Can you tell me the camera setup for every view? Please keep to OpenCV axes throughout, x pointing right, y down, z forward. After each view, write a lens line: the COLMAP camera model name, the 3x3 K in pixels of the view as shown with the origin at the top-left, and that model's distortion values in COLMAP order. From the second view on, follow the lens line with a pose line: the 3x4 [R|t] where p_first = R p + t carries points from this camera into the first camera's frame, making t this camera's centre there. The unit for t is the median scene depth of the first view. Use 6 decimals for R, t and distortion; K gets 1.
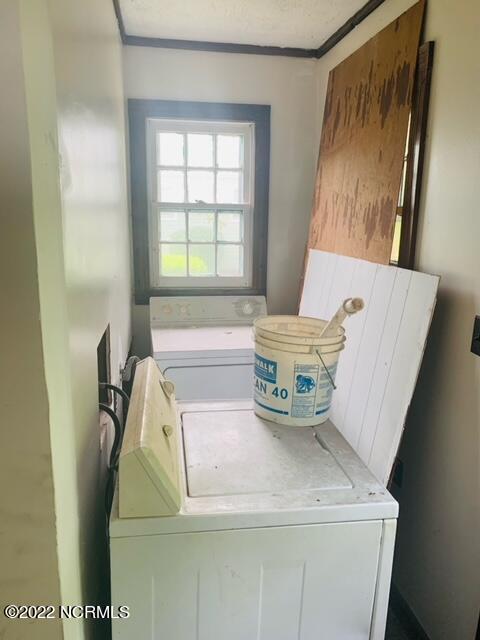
lens RADIAL K [[499.2, 0, 239.6], [0, 499.2, 319.1], [0, 0, 1]] dist [-0.000944, -0.006879]
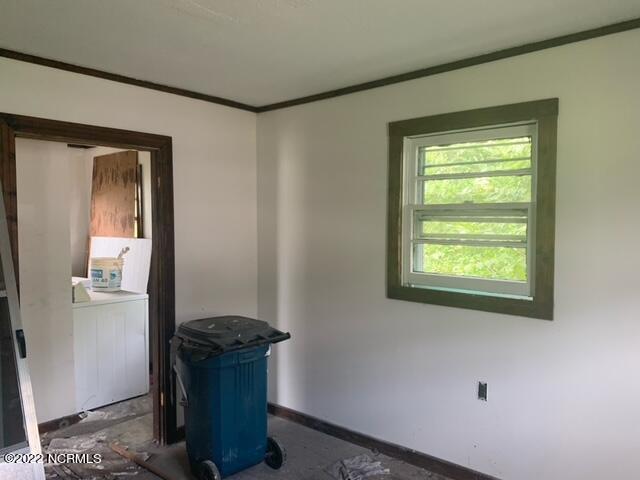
lens RADIAL K [[499.2, 0, 318.6], [0, 499.2, 239.2], [0, 0, 1]] dist [-0.000944, -0.006879]
pose [[0.768453, -0.056514, 0.637406, -0.652840], [0.155013, 0.982865, -0.099740, 0.319017], [-0.620847, 0.175452, 0.764046, -1.678636]]
